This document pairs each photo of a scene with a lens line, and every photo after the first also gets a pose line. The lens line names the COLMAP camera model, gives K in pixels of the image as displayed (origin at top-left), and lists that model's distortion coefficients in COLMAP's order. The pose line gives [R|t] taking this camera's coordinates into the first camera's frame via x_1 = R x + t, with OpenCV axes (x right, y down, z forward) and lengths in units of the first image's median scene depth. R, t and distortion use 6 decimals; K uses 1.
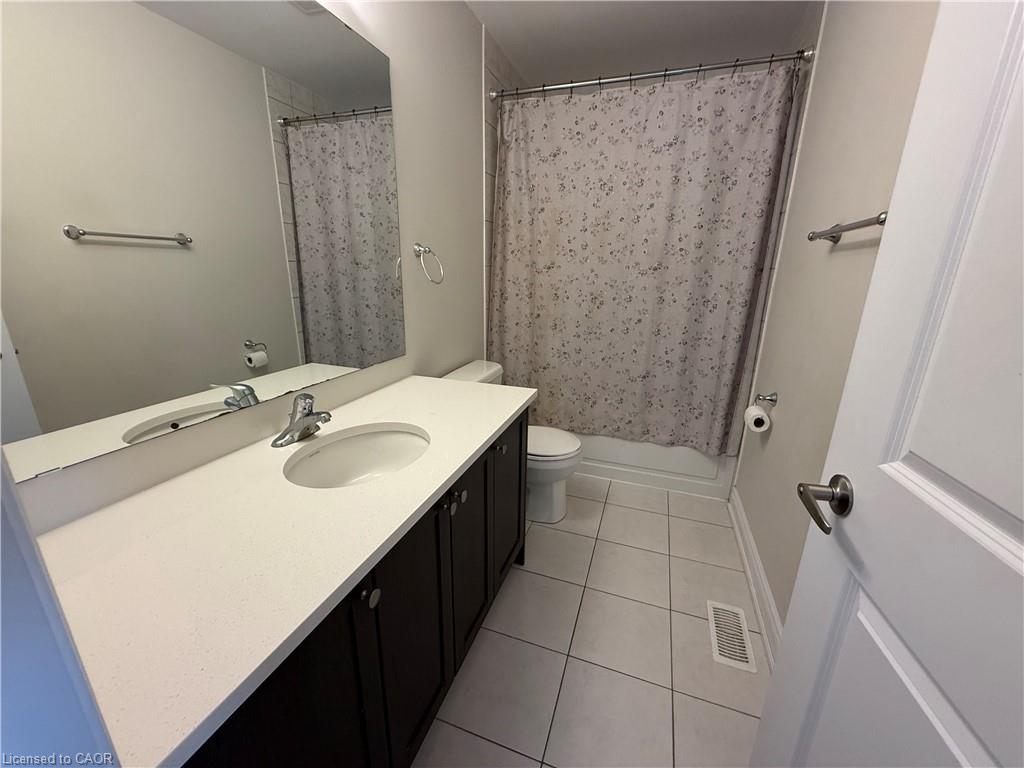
lens RADIAL K [[408.0, 0, 512.1], [0, 408.0, 383.8], [0, 0, 1]] dist [0.000793, -0.000148]
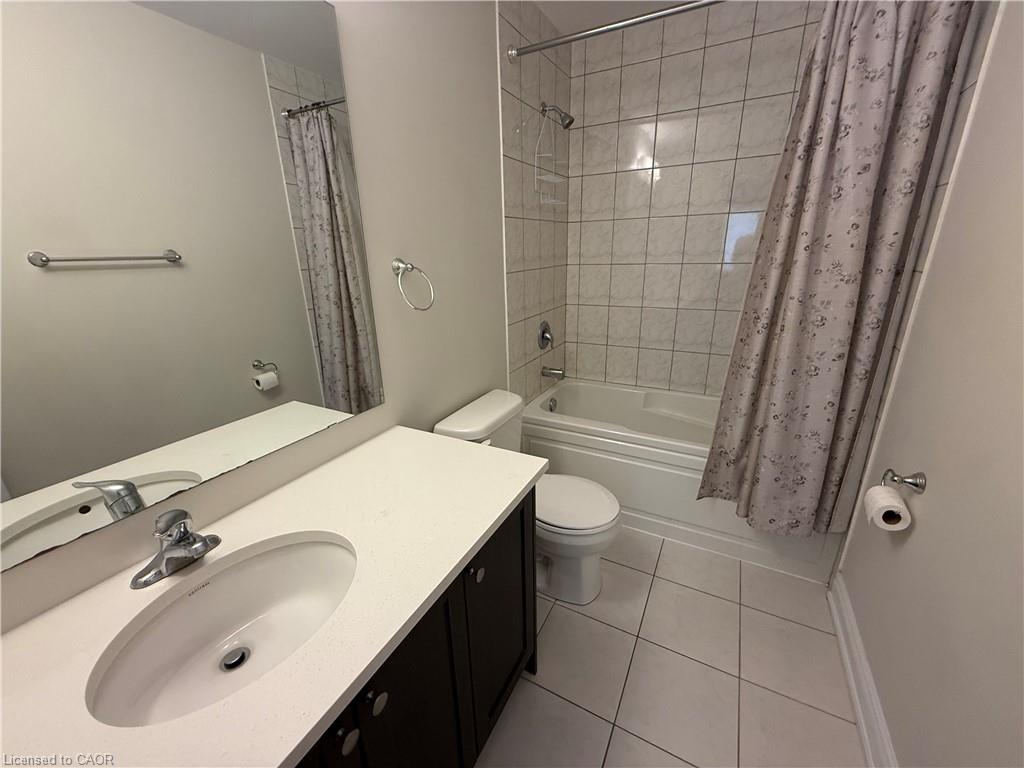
lens RADIAL K [[408.0, 0, 511.6], [0, 408.0, 386.0], [0, 0, 1]] dist [0.000793, -0.000148]
pose [[0.988546, 0.009835, -0.150601, 0.093510], [-0.003648, 0.999140, 0.041298, -0.131692], [0.150877, -0.040276, 0.987732, 0.254727]]
